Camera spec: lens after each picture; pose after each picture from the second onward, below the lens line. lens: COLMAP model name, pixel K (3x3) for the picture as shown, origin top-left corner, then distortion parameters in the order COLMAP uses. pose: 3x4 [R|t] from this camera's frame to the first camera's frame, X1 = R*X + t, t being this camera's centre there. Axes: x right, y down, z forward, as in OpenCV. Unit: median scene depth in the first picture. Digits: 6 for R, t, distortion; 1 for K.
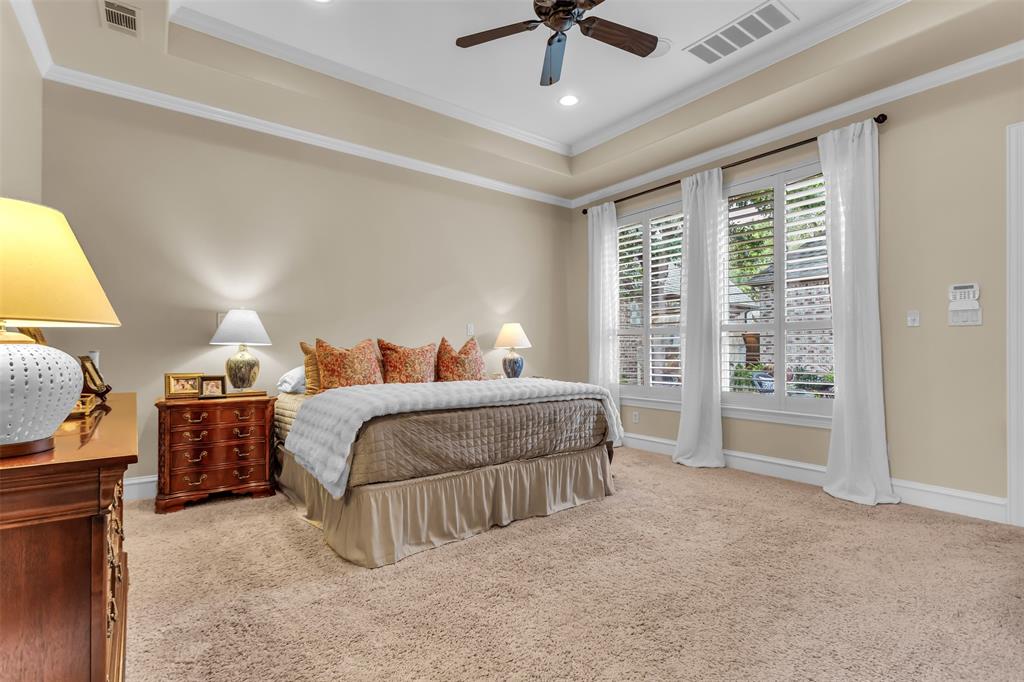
lens RADIAL K [[477.5, 0, 511.3], [0, 477.5, 345.7], [0, 0, 1]] dist [0.000311, 0.000075]
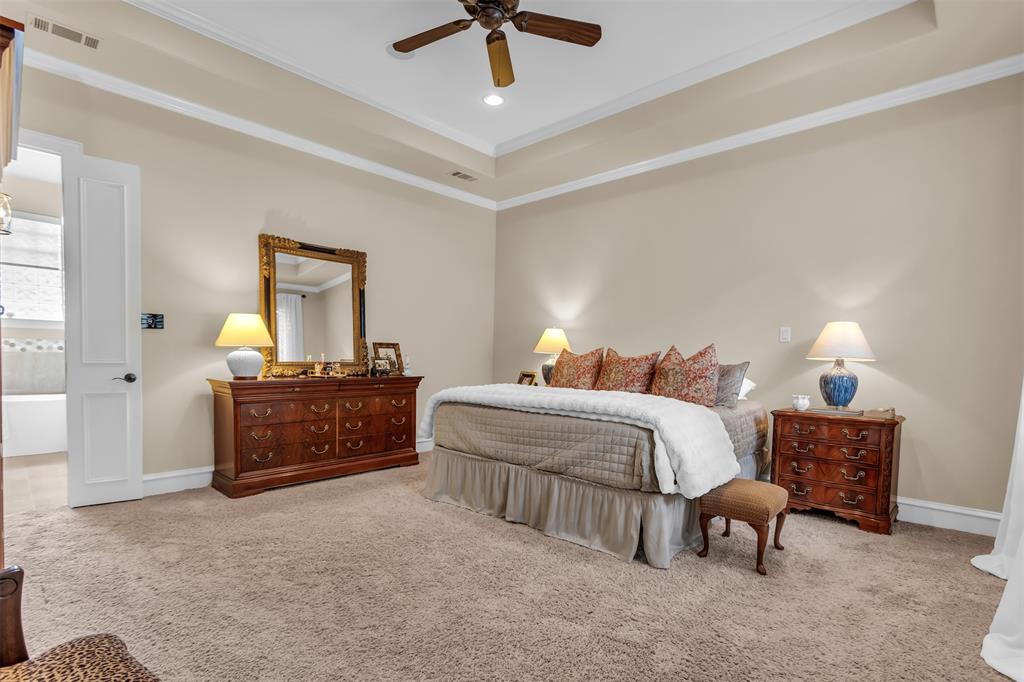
lens RADIAL K [[505.5, 0, 514.2], [0, 505.5, 366.5], [0, 0, 1]] dist [-0.000419, -0.000022]
pose [[0.161048, 0.022523, -0.986690, 0.900177], [-0.009246, 0.999730, 0.021311, 0.004664], [0.986903, 0.005691, 0.161213, 0.677867]]
